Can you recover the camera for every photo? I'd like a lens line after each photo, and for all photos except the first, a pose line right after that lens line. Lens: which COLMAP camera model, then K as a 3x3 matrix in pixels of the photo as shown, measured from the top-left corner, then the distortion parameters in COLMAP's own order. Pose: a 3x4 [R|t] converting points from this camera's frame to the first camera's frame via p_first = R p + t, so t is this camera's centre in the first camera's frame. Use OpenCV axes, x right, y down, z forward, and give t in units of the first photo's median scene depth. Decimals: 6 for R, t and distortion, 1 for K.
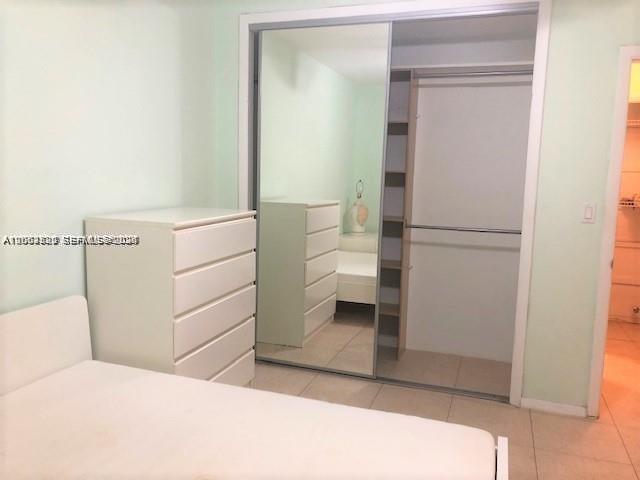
lens RADIAL K [[510.5, 0, 320.0], [0, 510.5, 240.0], [0, 0, 1]] dist [0.008269, 0.002418]
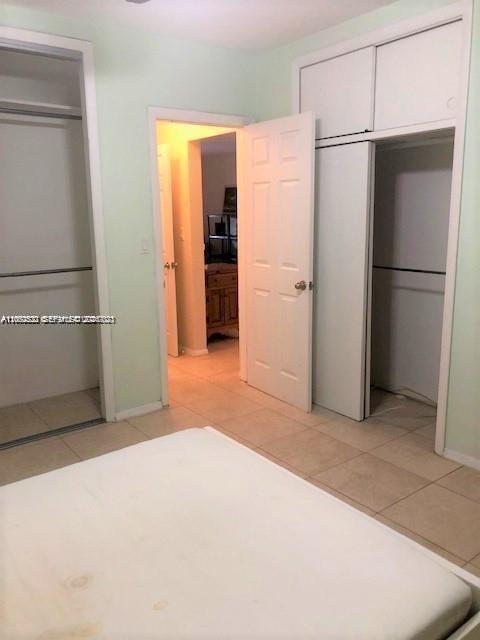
lens RADIAL K [[510.5, 0, 240.0], [0, 510.5, 320.0], [0, 0, 1]] dist [0.008269, 0.002418]
pose [[0.552172, -0.207285, 0.807551, -0.343935], [0.135841, 0.978025, 0.158160, -0.038215], [-0.822589, 0.022367, 0.568196, 0.124583]]
